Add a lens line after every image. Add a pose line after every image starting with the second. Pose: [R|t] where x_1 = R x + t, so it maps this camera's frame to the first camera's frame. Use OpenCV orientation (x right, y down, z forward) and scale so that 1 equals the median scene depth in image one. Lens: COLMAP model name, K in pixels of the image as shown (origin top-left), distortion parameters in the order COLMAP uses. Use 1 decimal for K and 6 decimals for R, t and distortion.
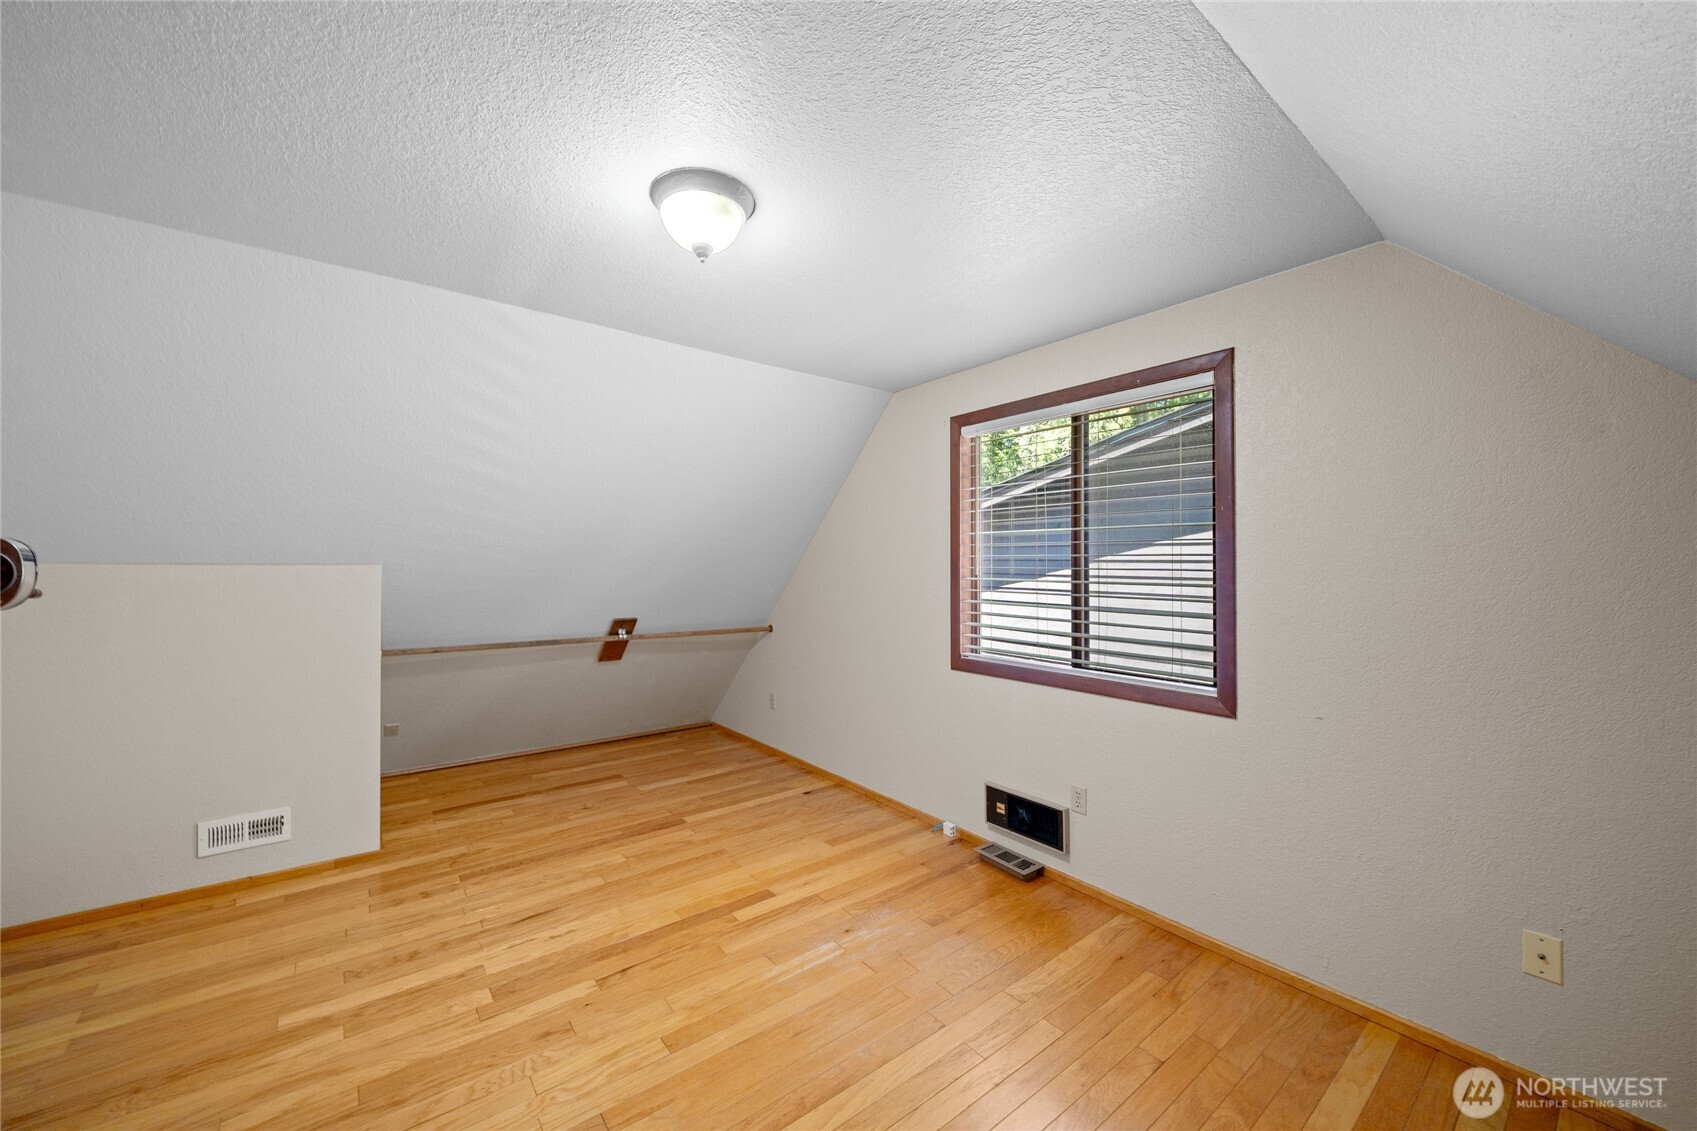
lens RADIAL K [[623.1, 0, 850.8], [0, 623.1, 551.1], [0, 0, 1]] dist [-0.003161, -0.002503]
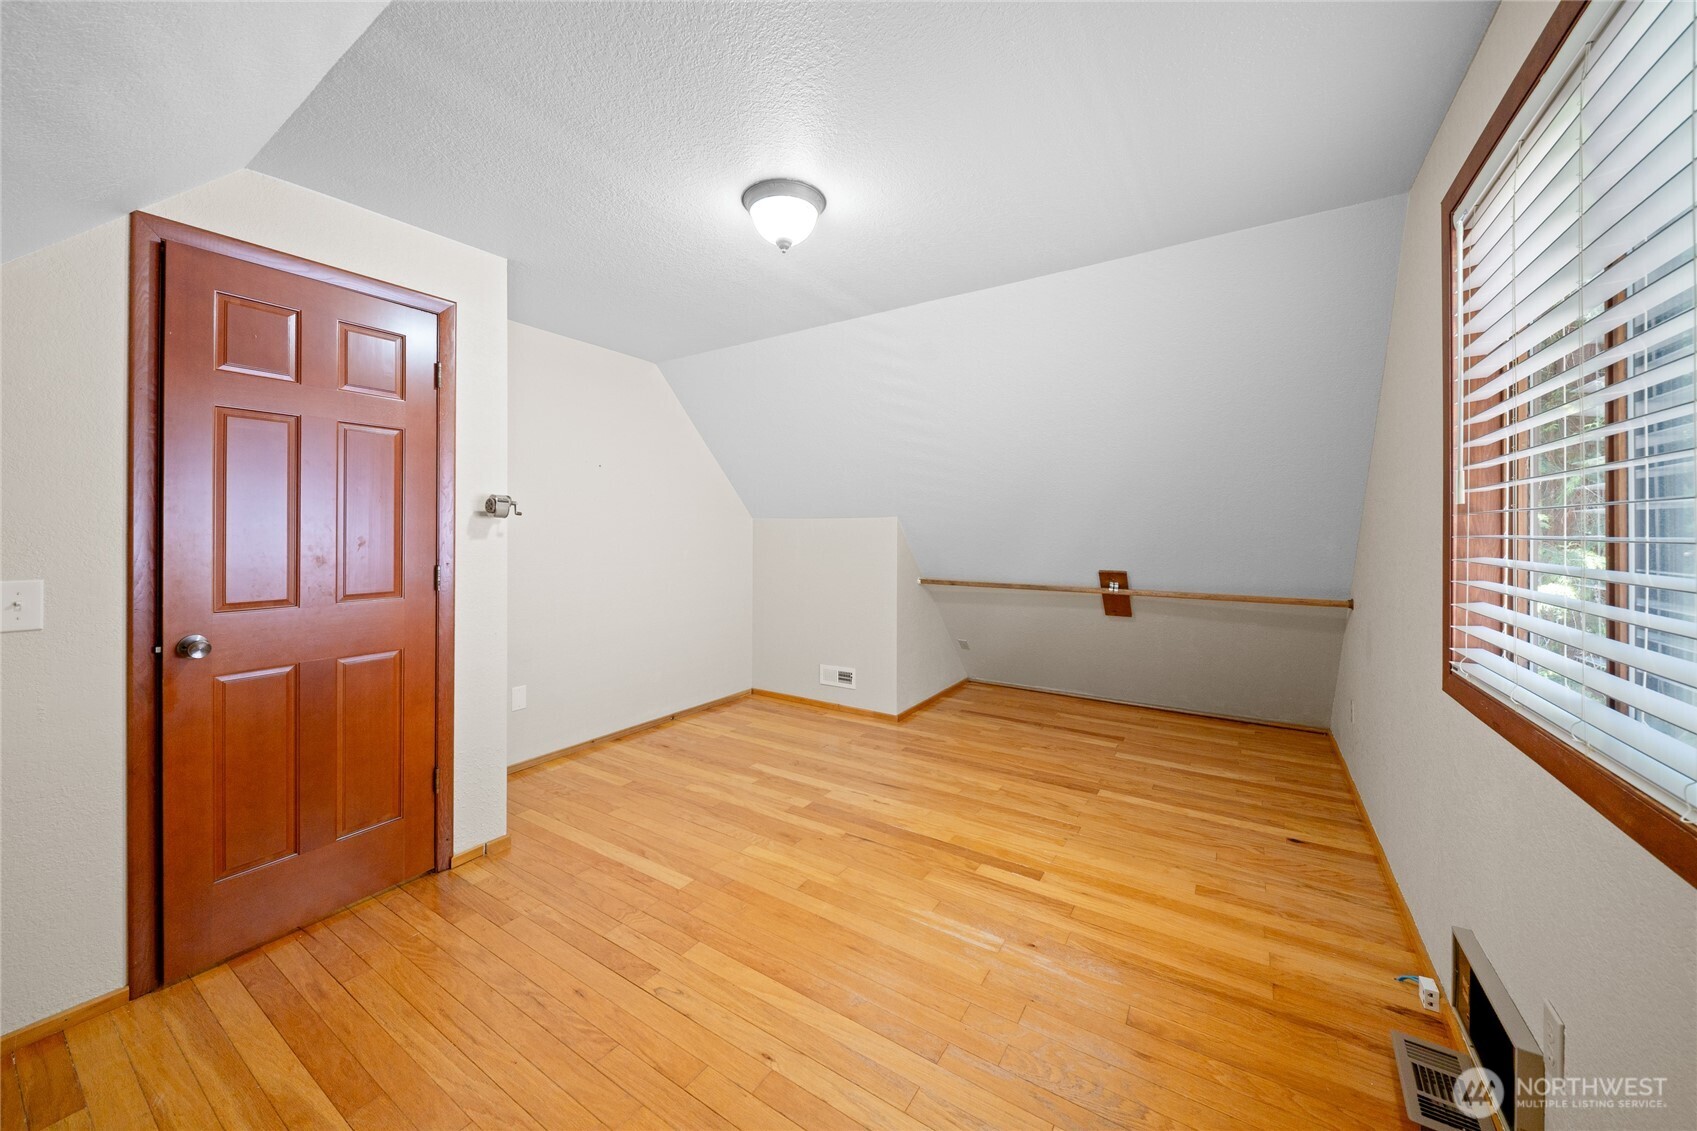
lens RADIAL K [[623.1, 0, 815.5], [0, 623.1, 531.2], [0, 0, 1]] dist [-0.003161, -0.002503]
pose [[0.308323, -0.002097, -0.951280, 0.537659], [0.019289, 0.999806, 0.004047, 0.049157], [0.951086, -0.019597, 0.308303, 0.390114]]
